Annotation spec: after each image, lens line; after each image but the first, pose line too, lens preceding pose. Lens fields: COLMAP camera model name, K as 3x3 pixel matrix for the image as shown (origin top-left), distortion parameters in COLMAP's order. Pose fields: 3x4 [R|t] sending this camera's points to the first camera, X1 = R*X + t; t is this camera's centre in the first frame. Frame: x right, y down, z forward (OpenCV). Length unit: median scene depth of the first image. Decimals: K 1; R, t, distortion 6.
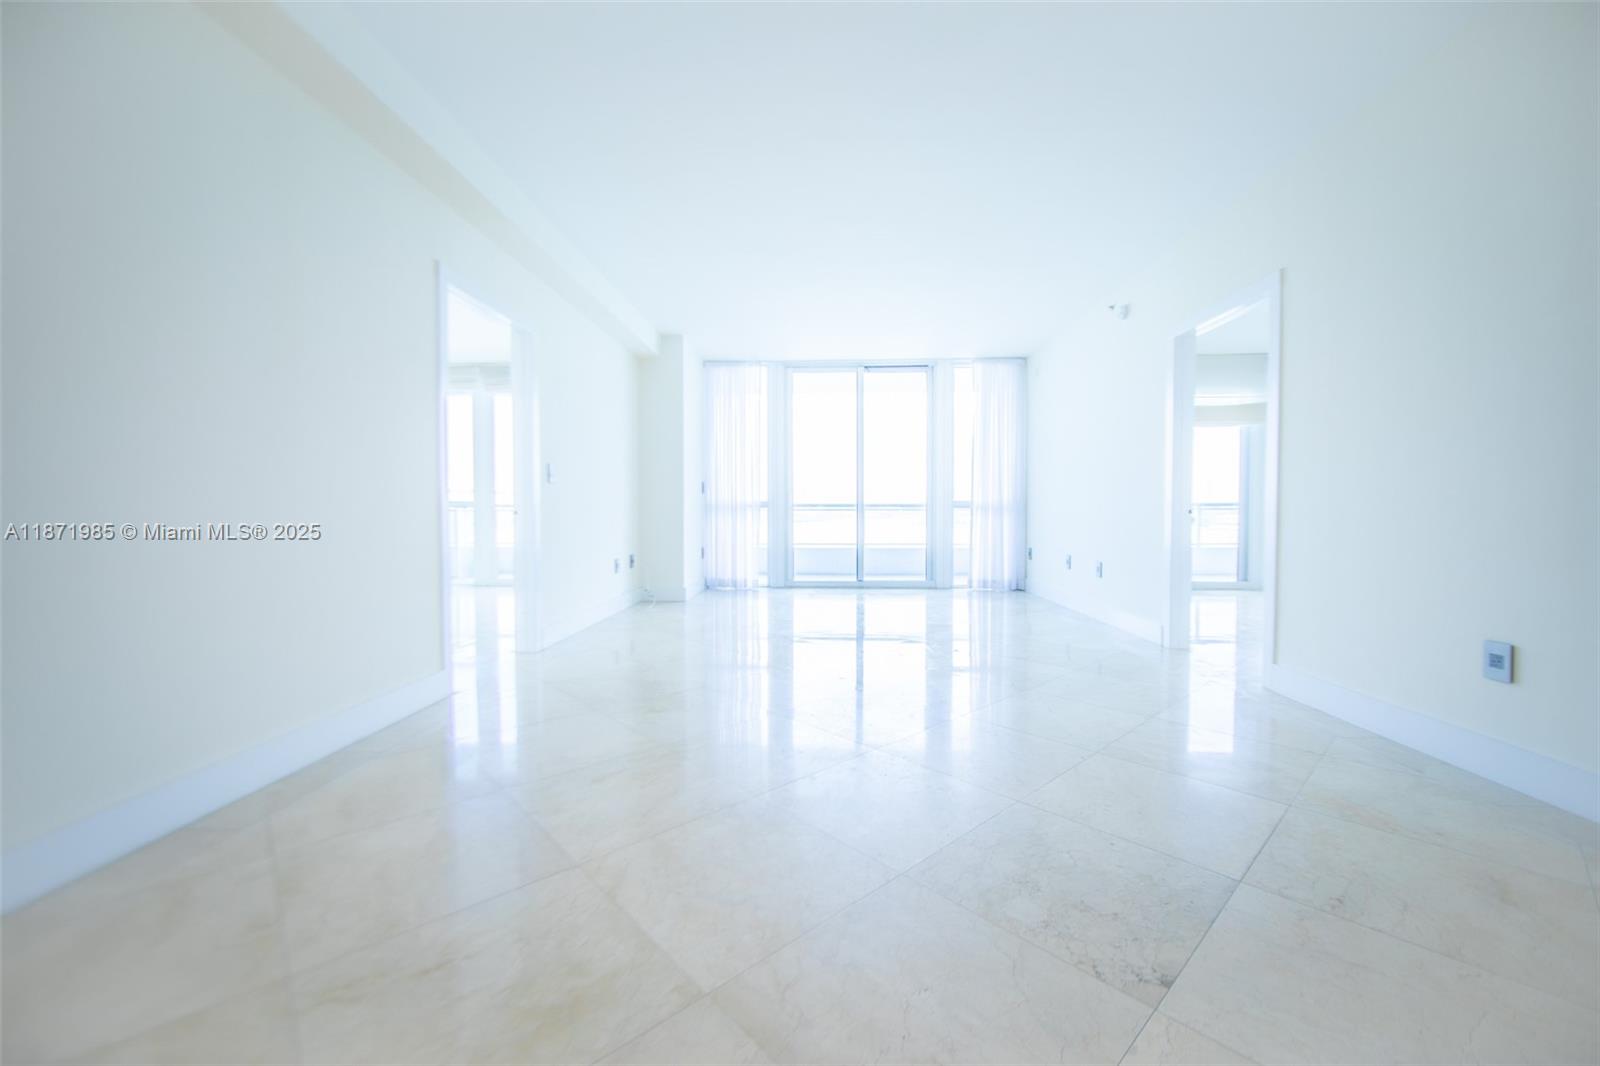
lens RADIAL K [[645.0, 0, 800.0], [0, 645.0, 533.0], [0, 0, 1]] dist [-0.000986, -0.000003]
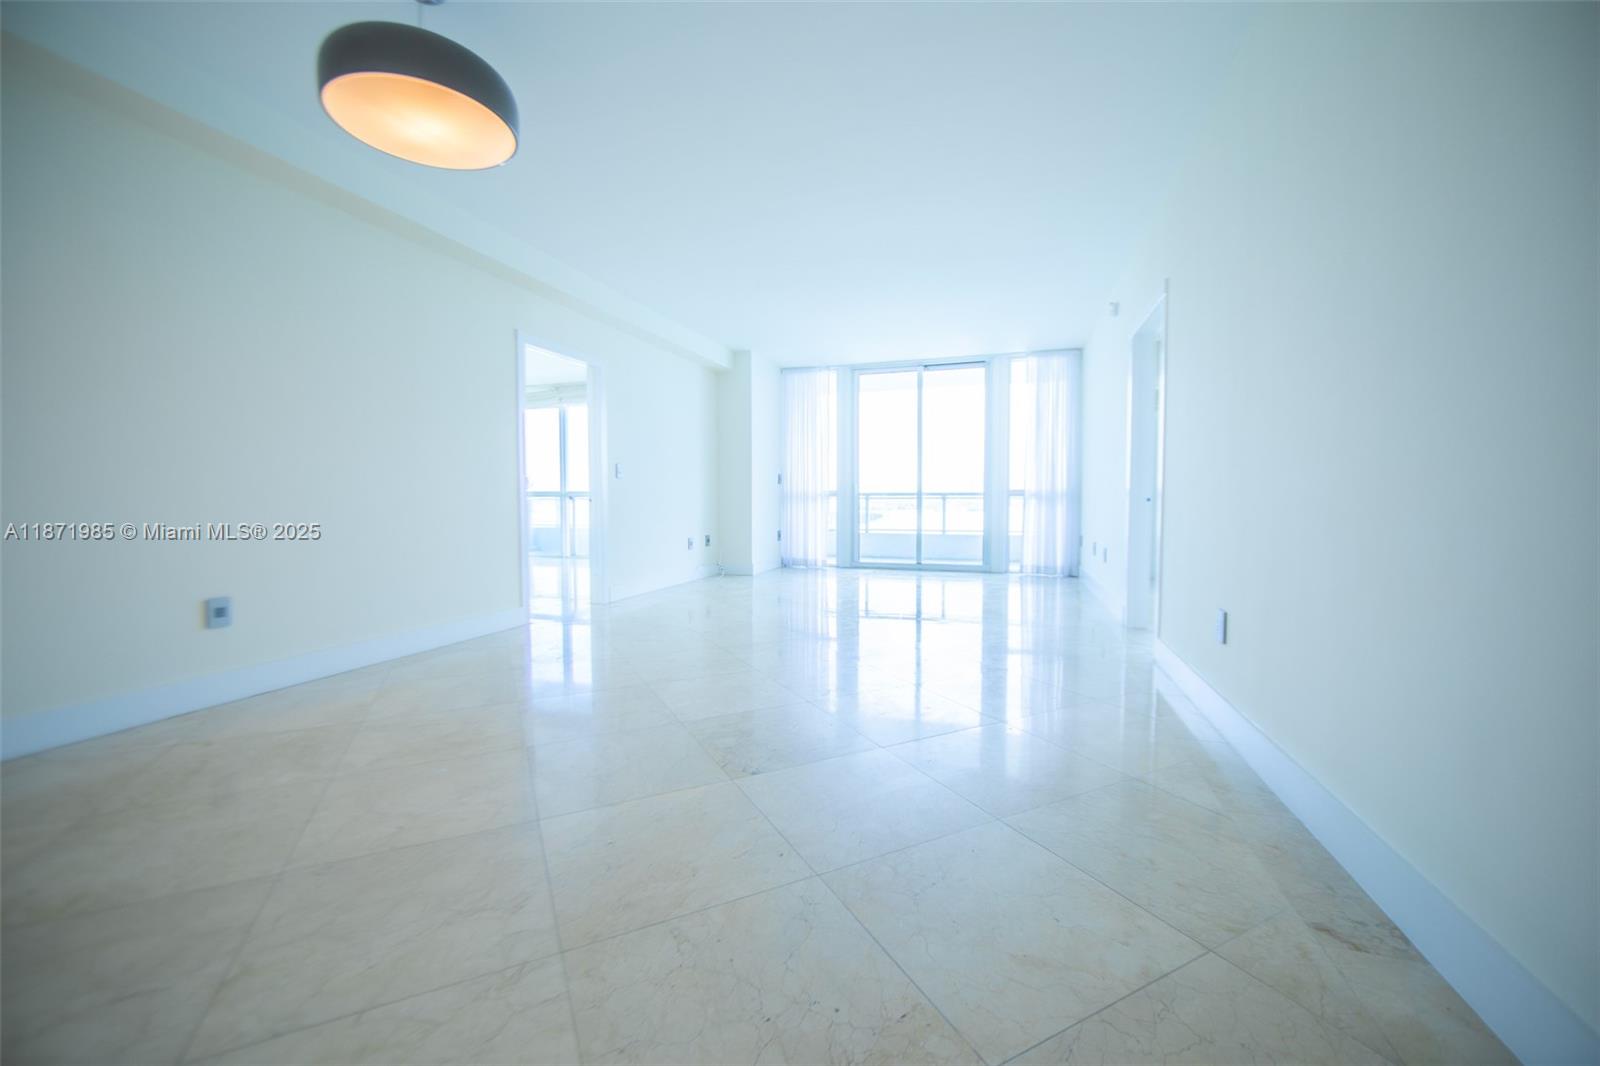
lens RADIAL K [[651.9, 0, 800.0], [0, 651.9, 533.0], [0, 0, 1]] dist [0.001547, 0.000010]
pose [[0.960325, 0.014486, -0.278508, 0.209095], [-0.009931, 0.999793, 0.017761, 0.005055], [0.278707, -0.014291, 0.960270, -0.111625]]
